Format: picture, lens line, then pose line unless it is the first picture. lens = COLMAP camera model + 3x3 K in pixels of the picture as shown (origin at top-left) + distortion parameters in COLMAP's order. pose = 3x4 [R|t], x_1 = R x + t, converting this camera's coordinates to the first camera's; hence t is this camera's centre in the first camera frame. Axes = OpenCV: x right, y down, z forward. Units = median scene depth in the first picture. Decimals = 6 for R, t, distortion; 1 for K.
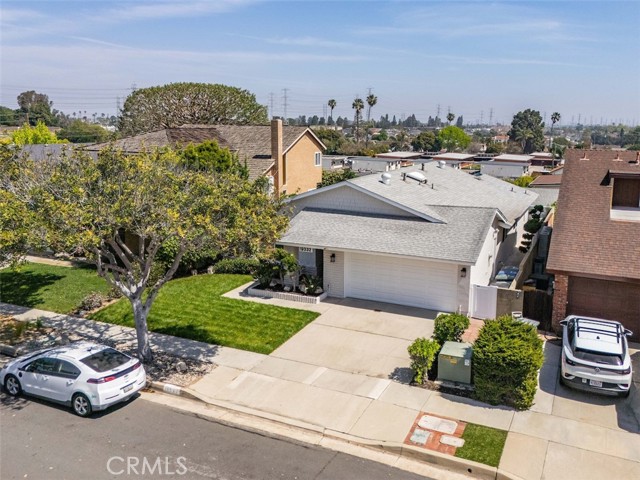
lens RADIAL K [[559.3, 0, 342.6], [0, 559.3, 222.7], [0, 0, 1]] dist [0.037021, -0.004527]
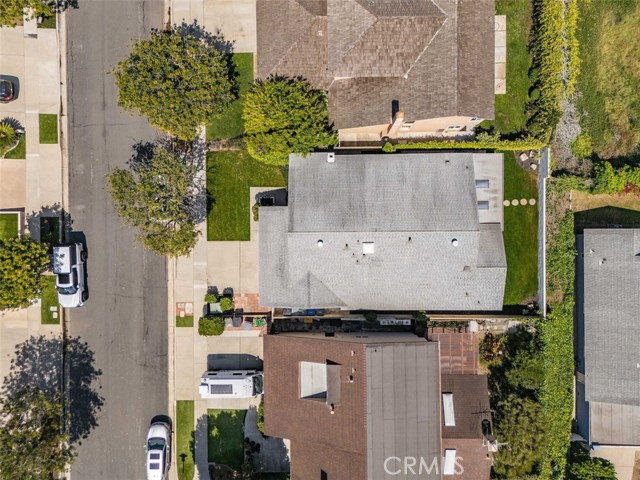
lens RADIAL K [[469.3, 0, 322.2], [0, 469.3, 235.8], [0, 0, 1]] dist [0.083409, -0.078417]
pose [[0.414200, 0.910134, -0.009727, 0.107507], [-0.139481, 0.074031, 0.987454, -2.253250], [0.899435, -0.407646, 0.157610, 1.211737]]
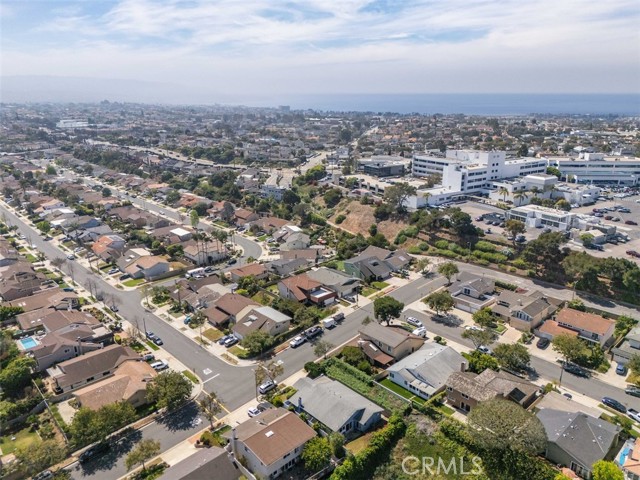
lens RADIAL K [[469.3, 0, 322.2], [0, 469.3, 235.8], [0, 0, 1]] dist [0.083409, -0.078417]
pose [[-0.923881, -0.109433, 0.366700, -0.641809], [0.066294, 0.897984, 0.435006, -4.743299], [-0.376895, 0.426203, -0.822375, 7.209108]]
